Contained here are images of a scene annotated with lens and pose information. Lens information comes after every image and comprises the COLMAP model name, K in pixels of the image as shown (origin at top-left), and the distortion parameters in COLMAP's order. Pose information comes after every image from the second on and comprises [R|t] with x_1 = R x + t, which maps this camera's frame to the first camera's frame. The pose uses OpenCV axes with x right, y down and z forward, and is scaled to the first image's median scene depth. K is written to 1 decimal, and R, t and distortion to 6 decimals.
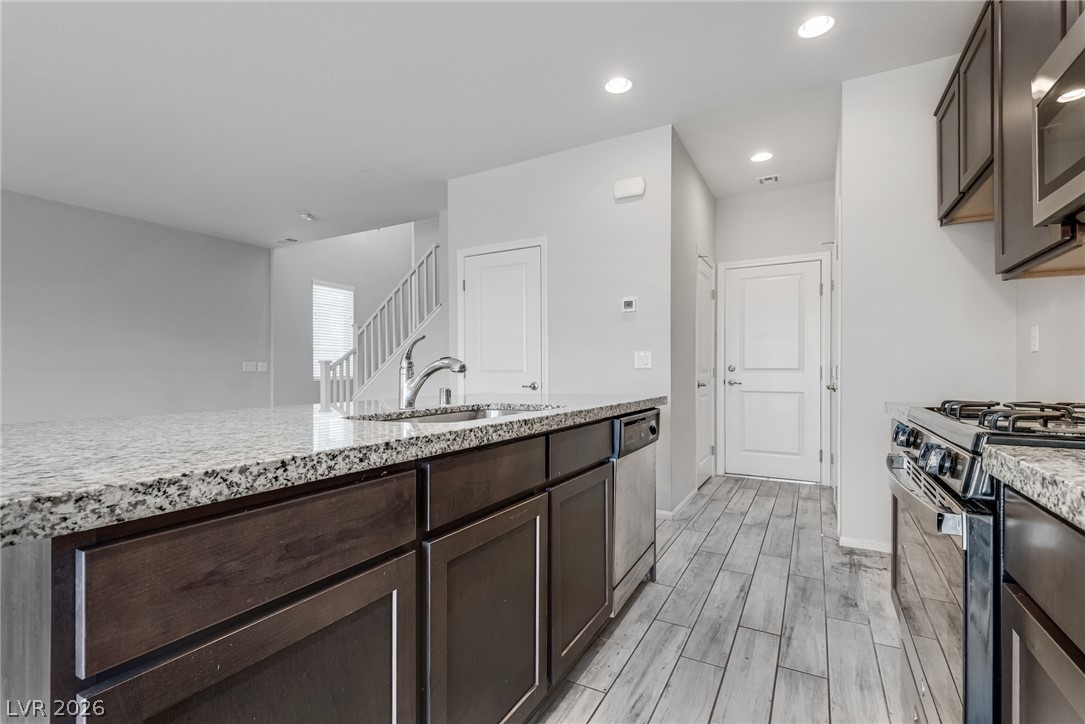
lens RADIAL K [[503.1, 0, 525.0], [0, 503.1, 370.1], [0, 0, 1]] dist [0.016425, -0.007322]
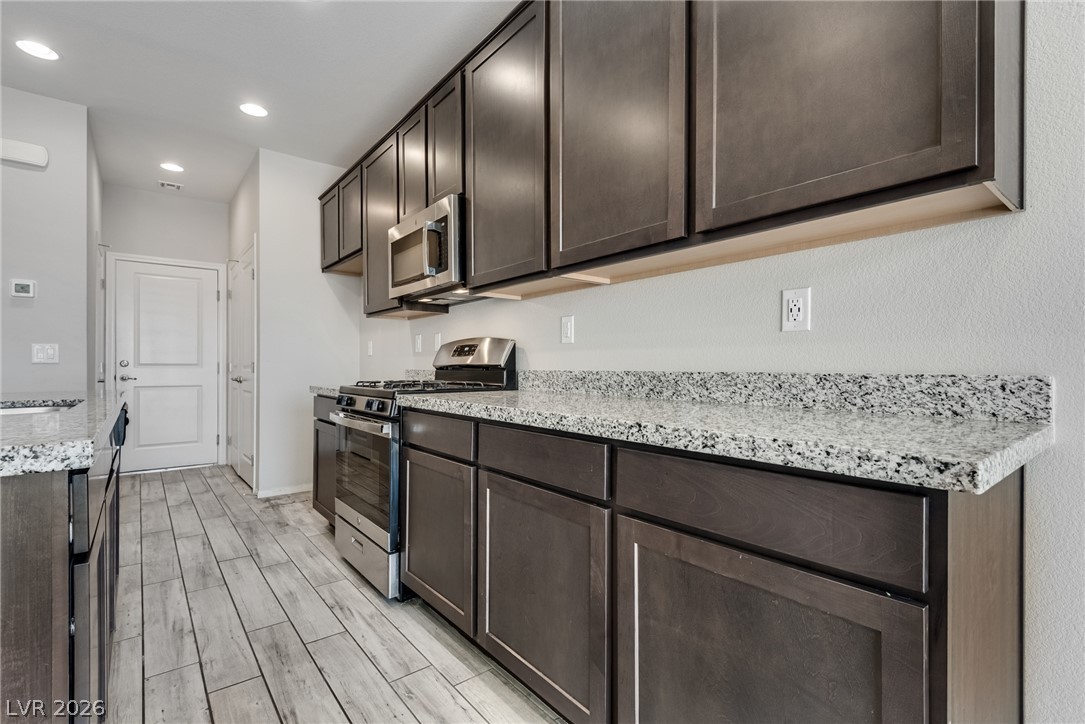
lens RADIAL K [[503.1, 0, 546.5], [0, 503.1, 366.4], [0, 0, 1]] dist [0.016425, -0.007322]
pose [[0.359784, 0.002764, 0.933032, -0.365096], [-0.003640, 0.999992, -0.001559, 0.001065], [-0.933029, -0.002836, 0.359791, -0.190090]]
